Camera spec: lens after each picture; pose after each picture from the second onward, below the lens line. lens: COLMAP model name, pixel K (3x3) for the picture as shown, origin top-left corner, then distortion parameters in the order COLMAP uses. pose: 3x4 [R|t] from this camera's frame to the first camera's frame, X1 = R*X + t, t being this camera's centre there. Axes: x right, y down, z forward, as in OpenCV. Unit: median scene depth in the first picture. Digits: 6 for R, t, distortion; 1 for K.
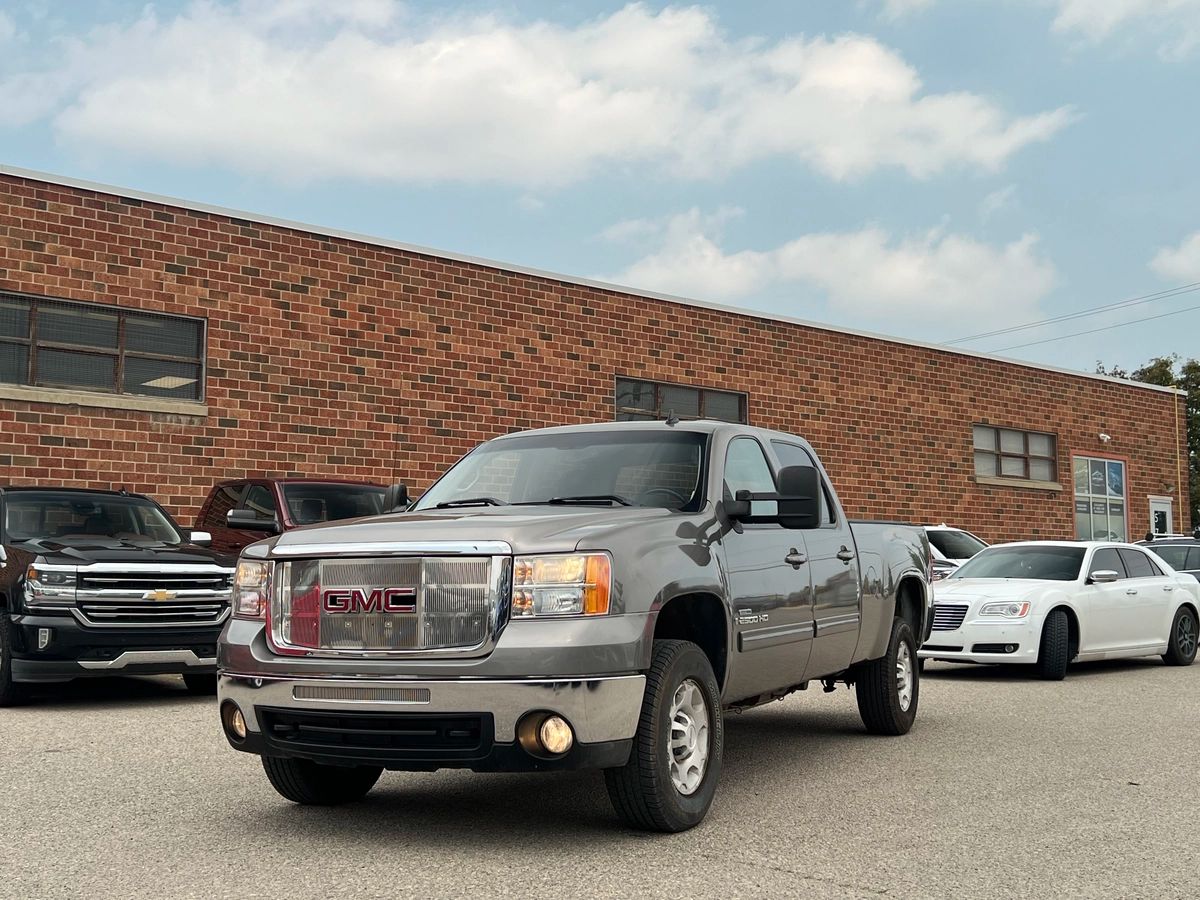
lens RADIAL K [[1375.6, 0, 600.0], [0, 1375.6, 462.2], [0, 0, 1]] dist [0.176002, -0.403900]
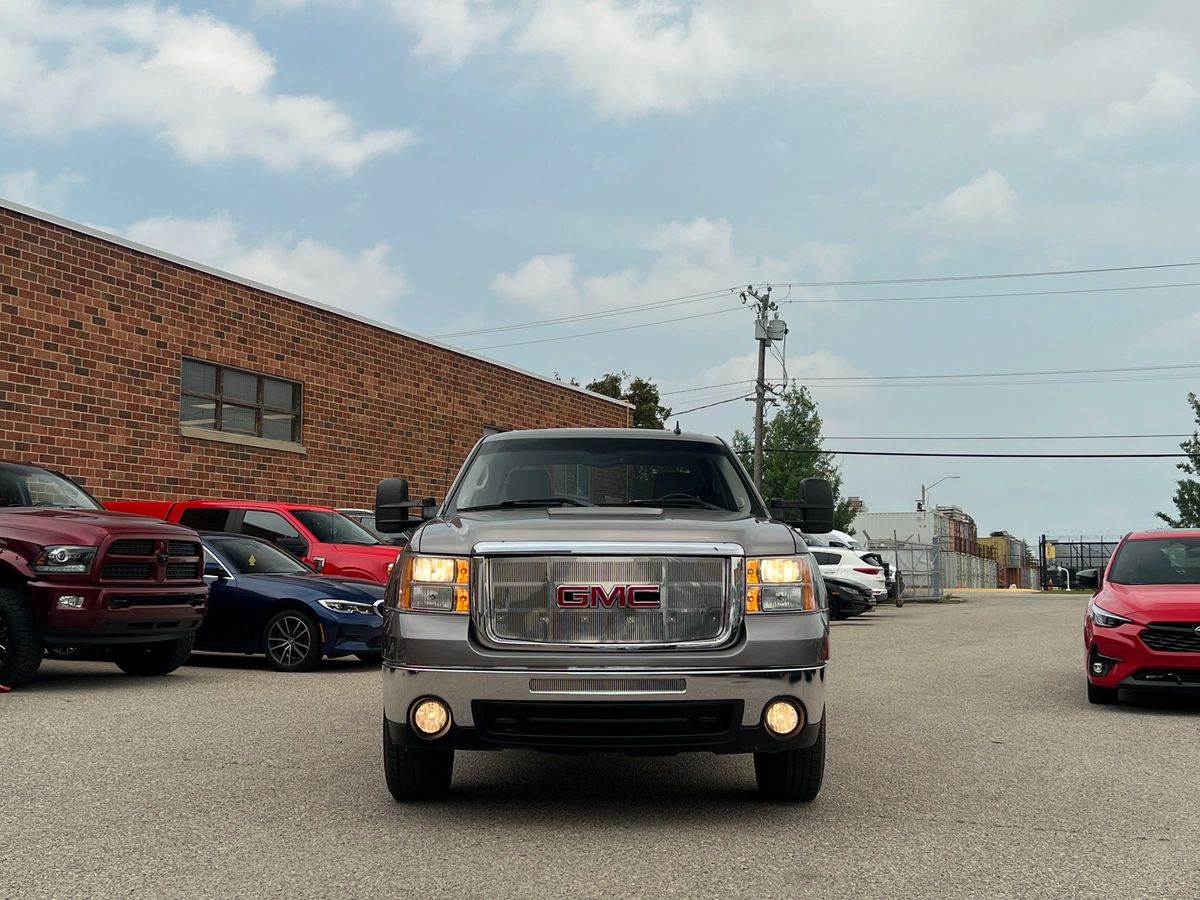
lens RADIAL K [[1360.6, 0, 606.1], [0, 1360.6, 458.0], [0, 0, 1]] dist [0.160910, -0.442657]
pose [[0.893037, 0.042192, 0.448001, -0.135748], [-0.043623, 0.999023, -0.007128, 0.001330], [-0.447864, -0.013177, 0.894005, 0.024459]]
